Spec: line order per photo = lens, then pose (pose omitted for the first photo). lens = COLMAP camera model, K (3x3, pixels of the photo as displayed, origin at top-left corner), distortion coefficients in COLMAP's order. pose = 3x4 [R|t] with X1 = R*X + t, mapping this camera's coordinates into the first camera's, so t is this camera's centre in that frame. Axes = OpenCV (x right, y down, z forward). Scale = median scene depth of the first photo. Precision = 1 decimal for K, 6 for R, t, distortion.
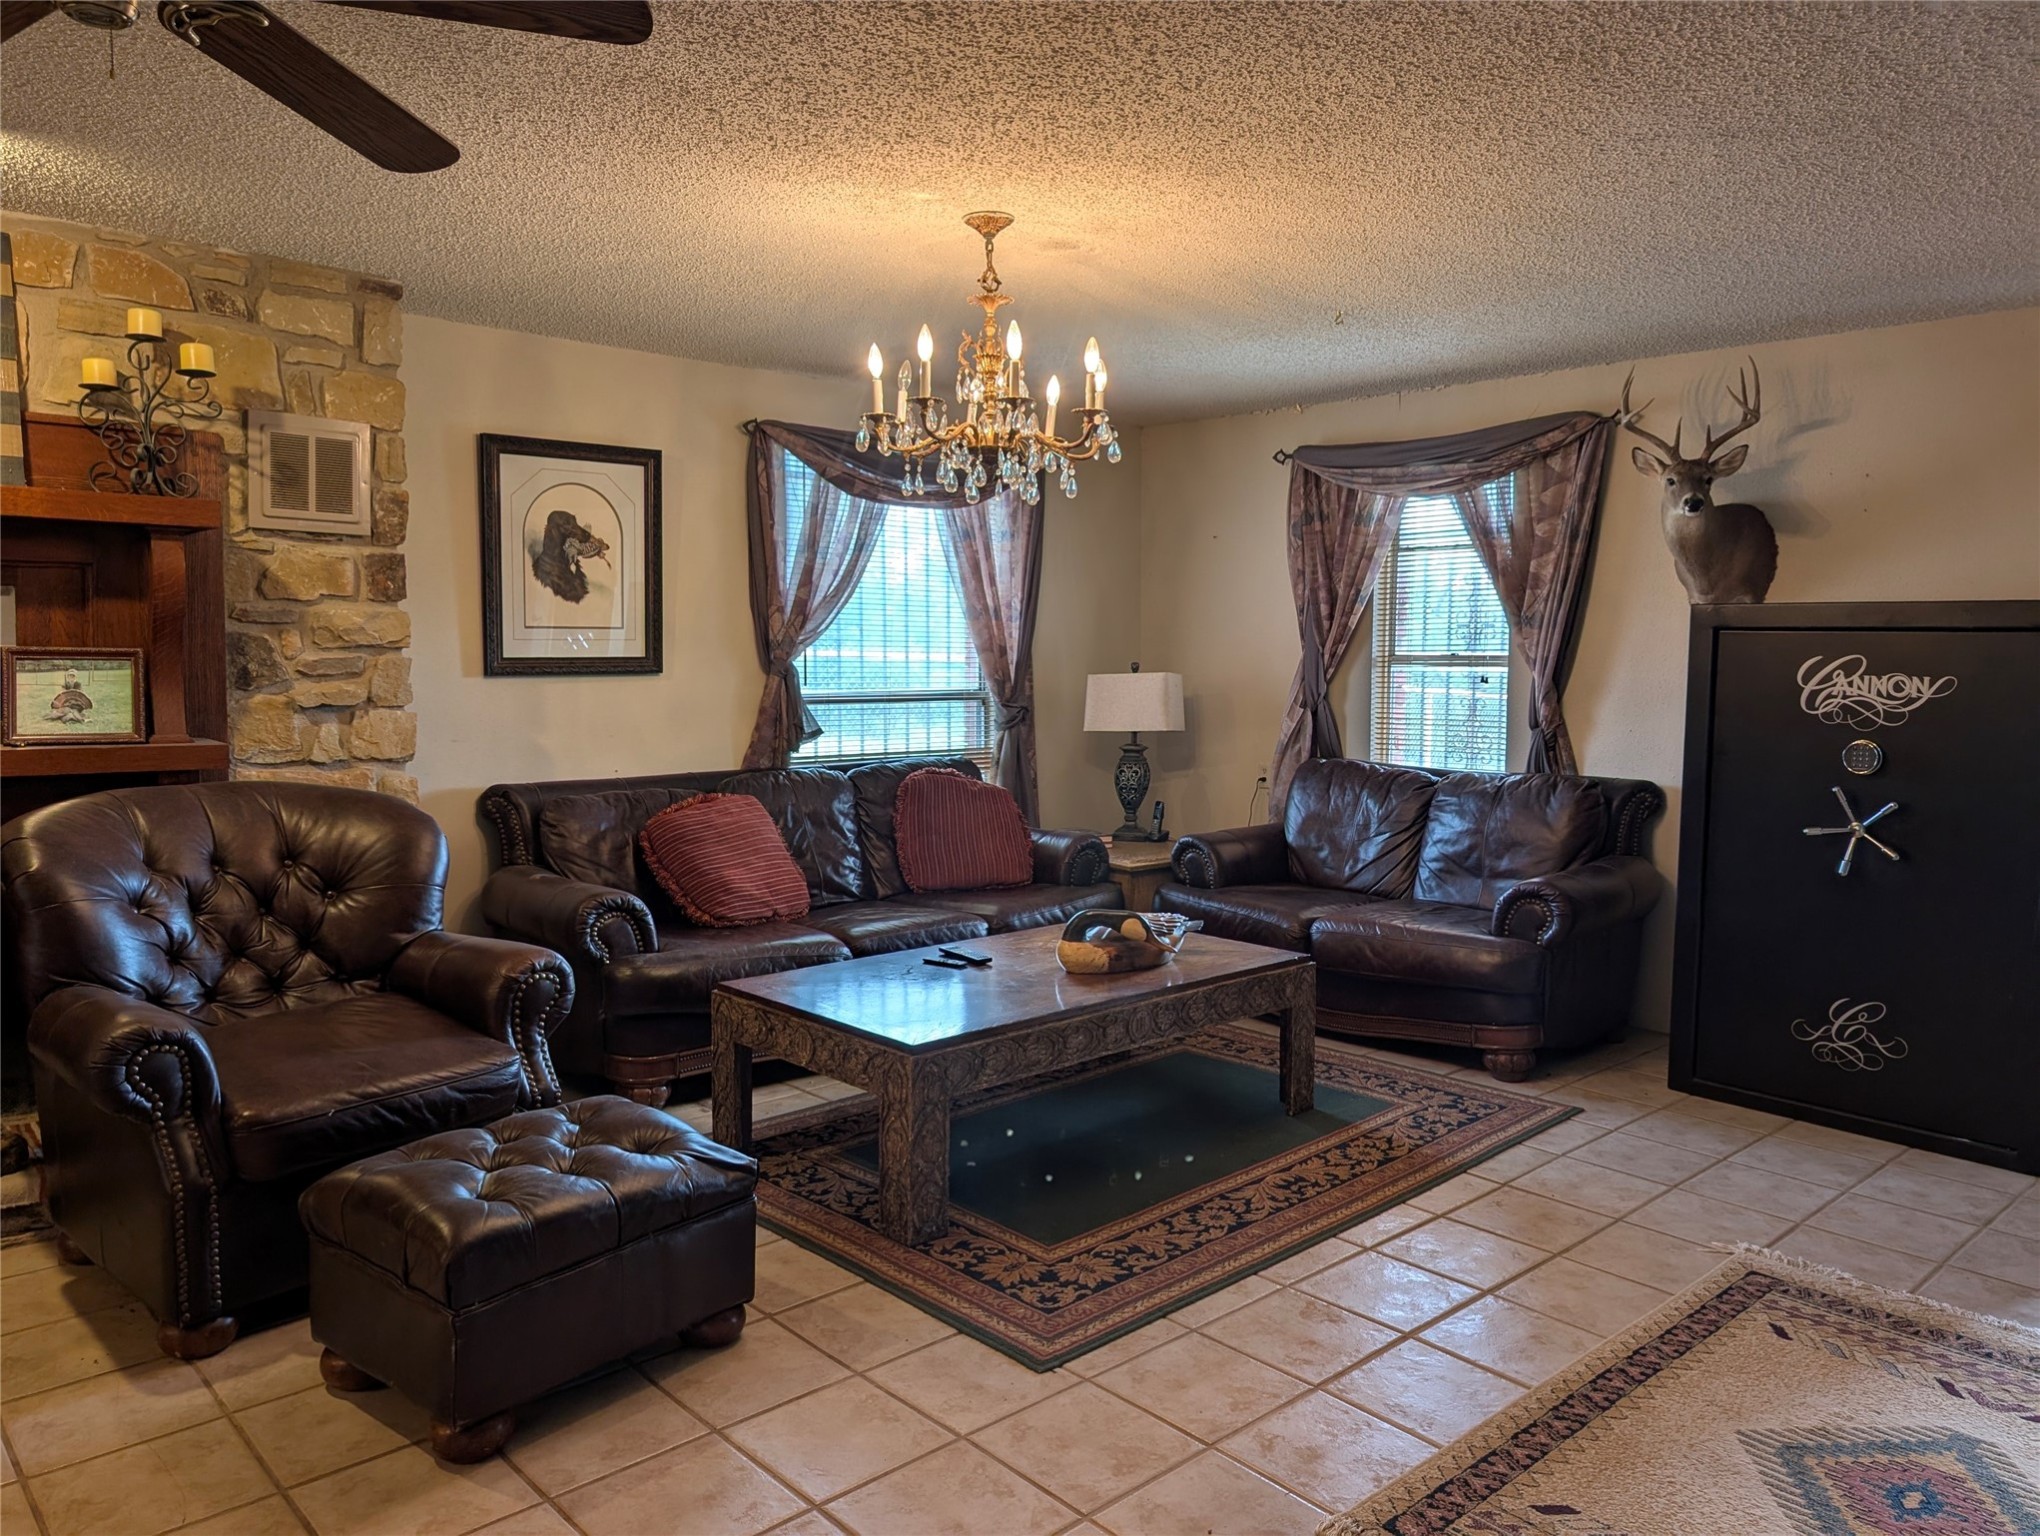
lens RADIAL K [[1469.0, 0, 1020.0], [0, 1469.0, 768.0], [0, 0, 1]] dist [0.006725, 0.000049]
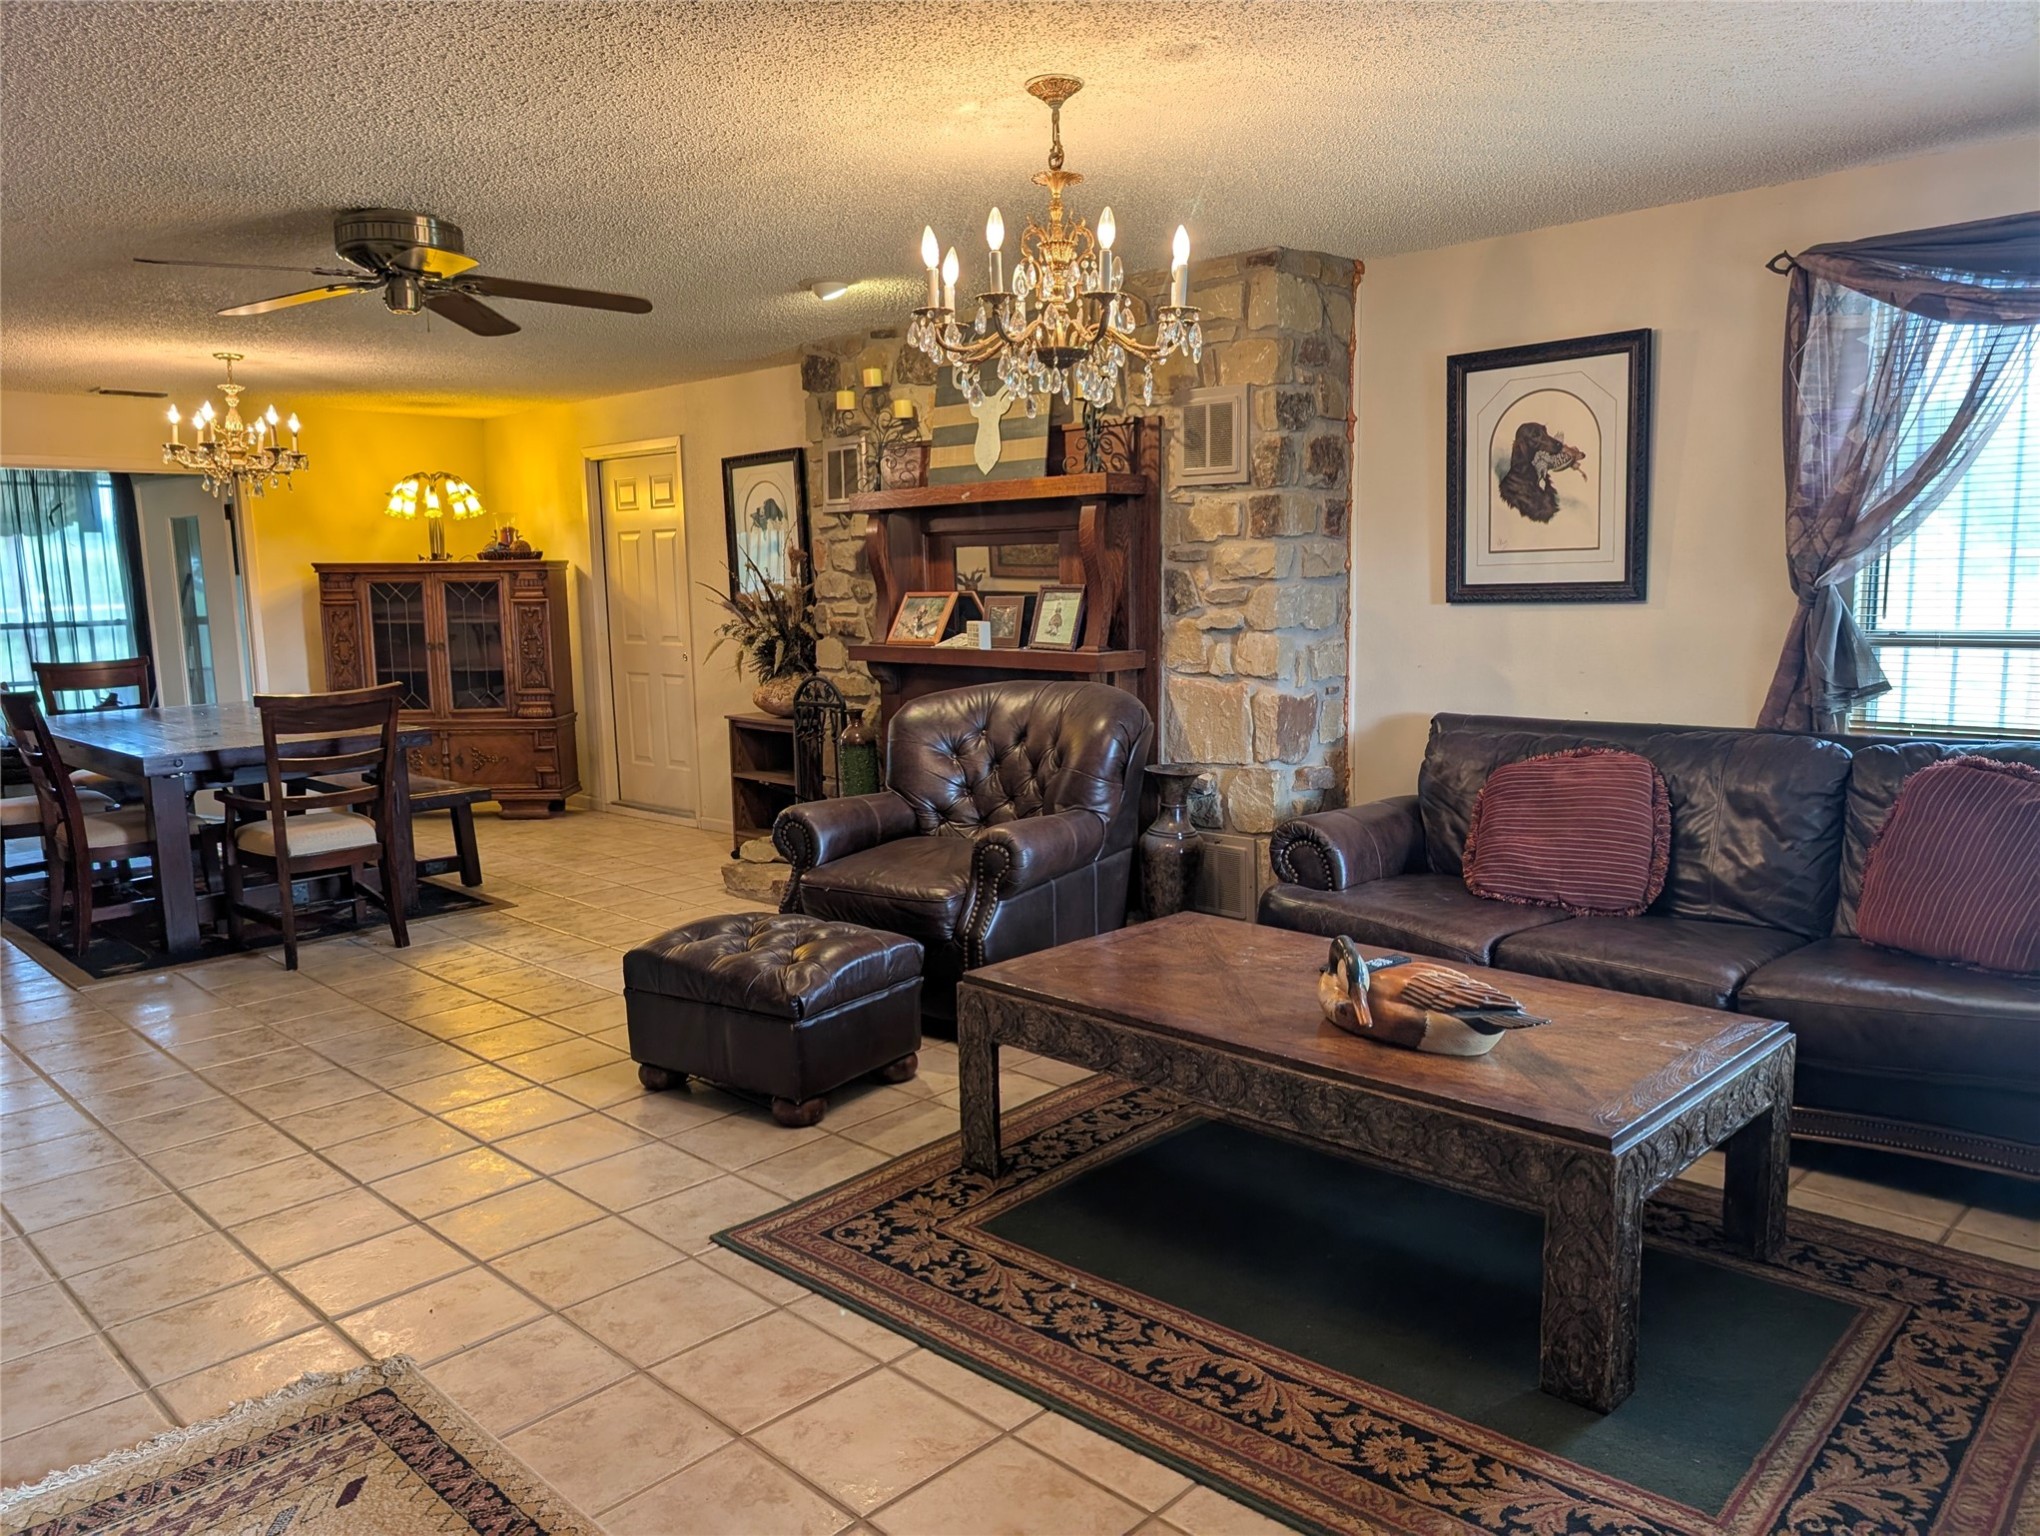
lens RADIAL K [[1439.5, 0, 1016.1], [0, 1439.5, 802.4], [0, 0, 1]] dist [0.008182, 0.004606]
pose [[0.057550, 0.146018, -0.987607, 0.616650], [-0.060887, 0.987918, 0.142516, -0.051503], [0.996484, 0.051930, 0.065746, 0.660202]]
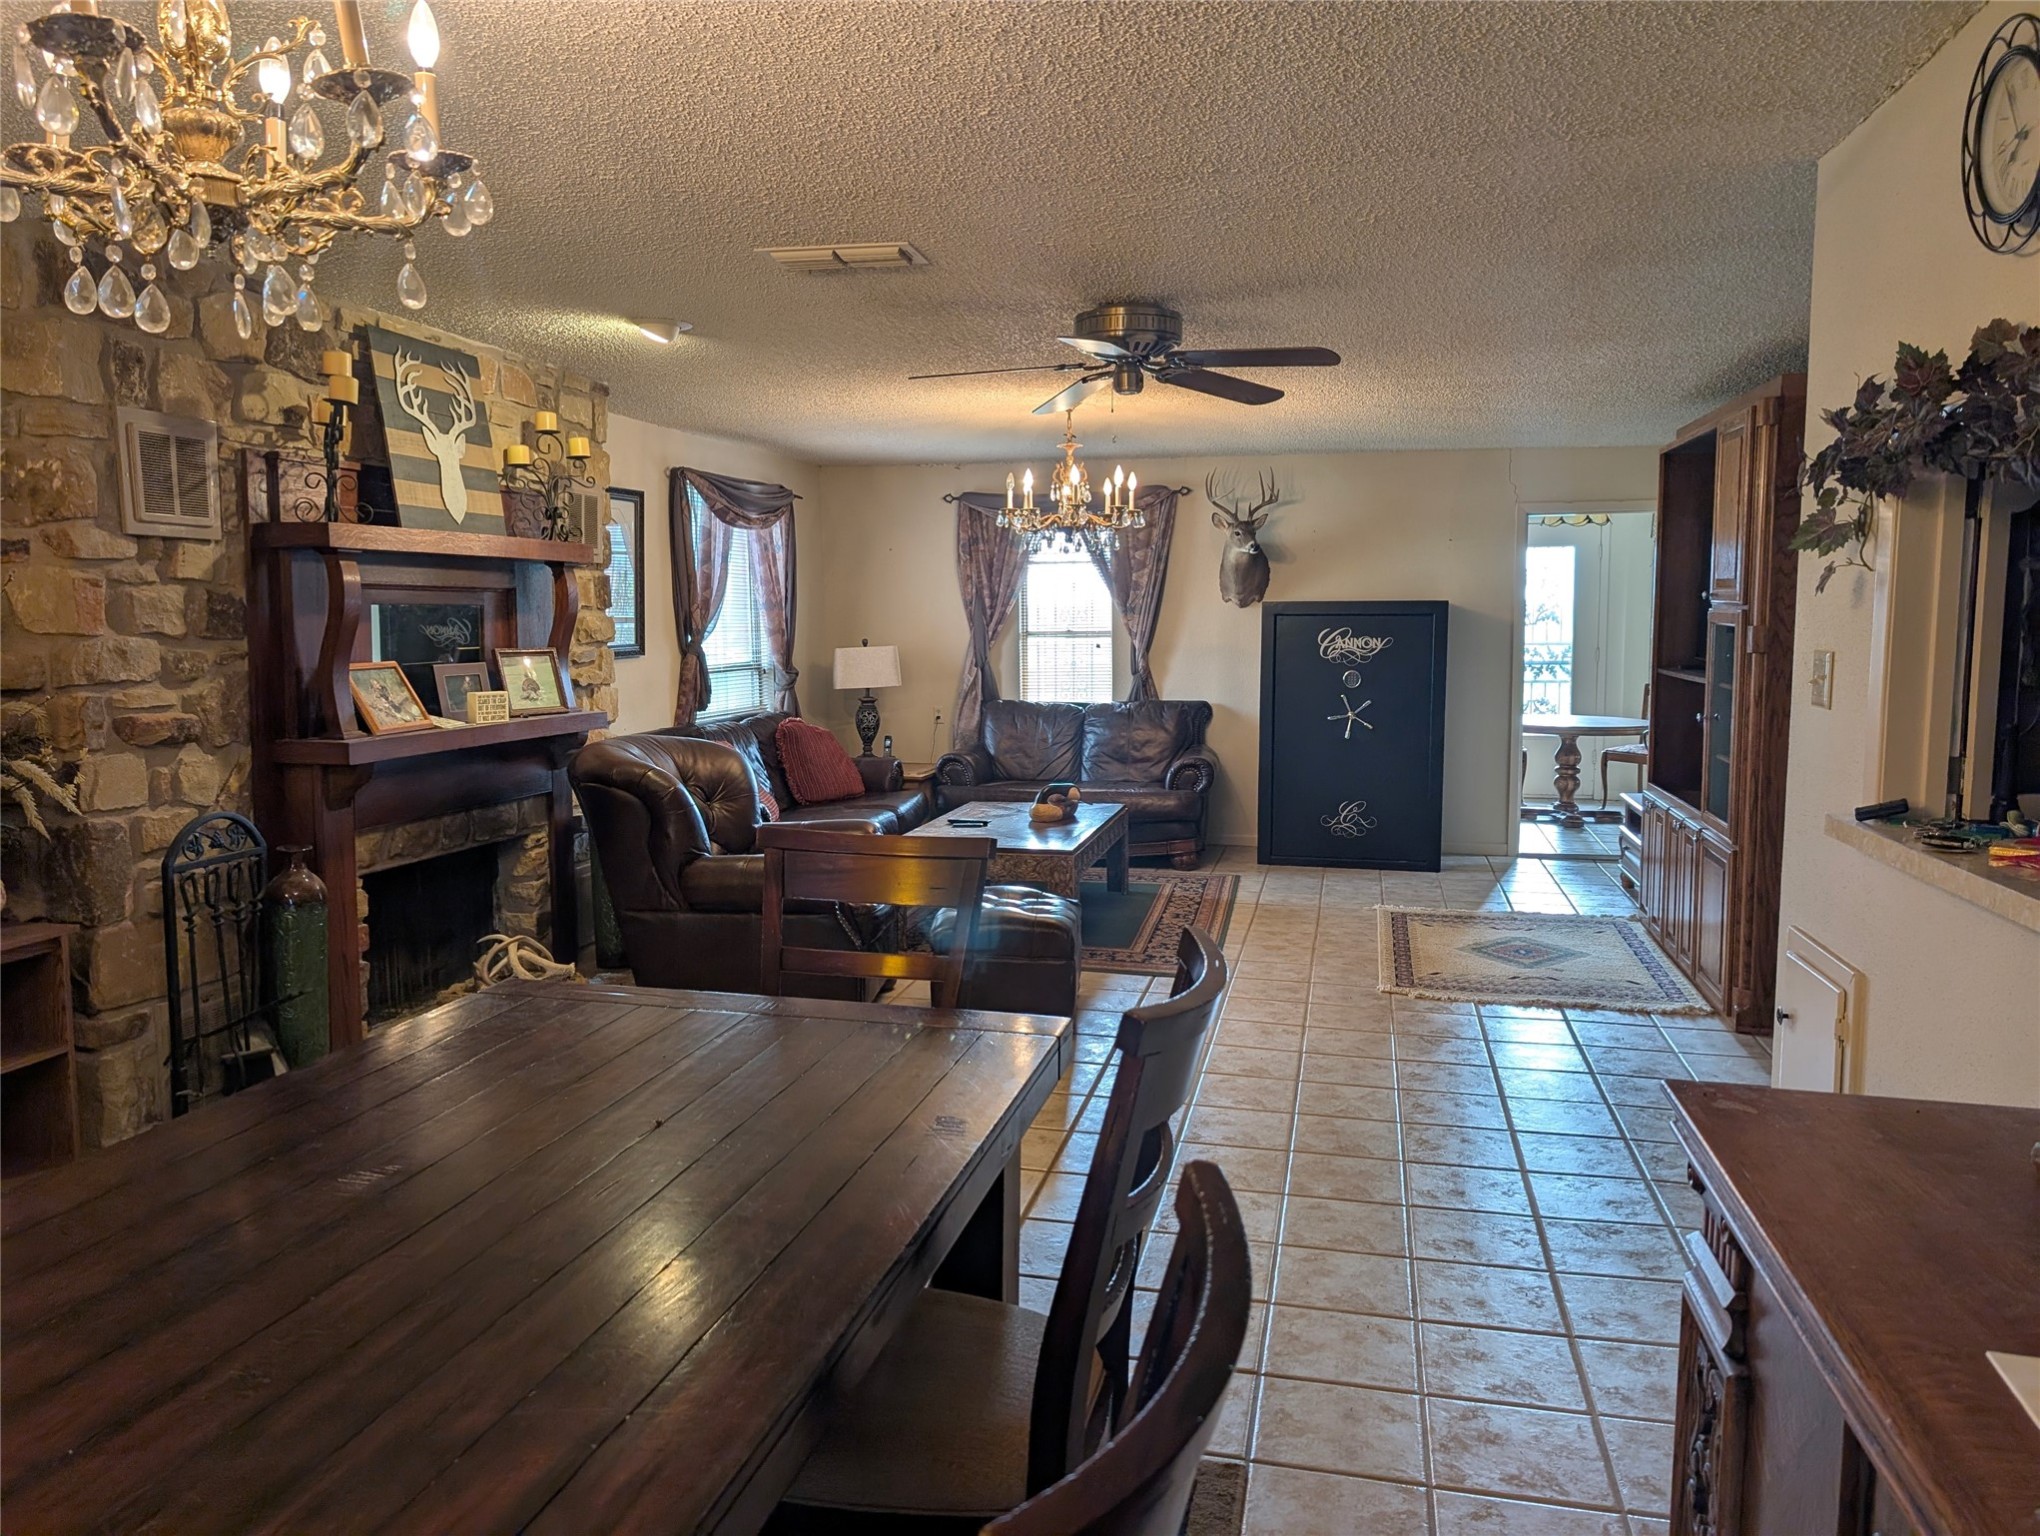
lens RADIAL K [[1469.0, 0, 1020.0], [0, 1469.0, 768.0], [0, 0, 1]] dist [0.006725, 0.000049]
pose [[0.824567, -0.072789, 0.561063, -0.799473], [0.060511, 0.997347, 0.040460, 0.004560], [-0.562520, 0.000589, 0.826784, -0.342636]]
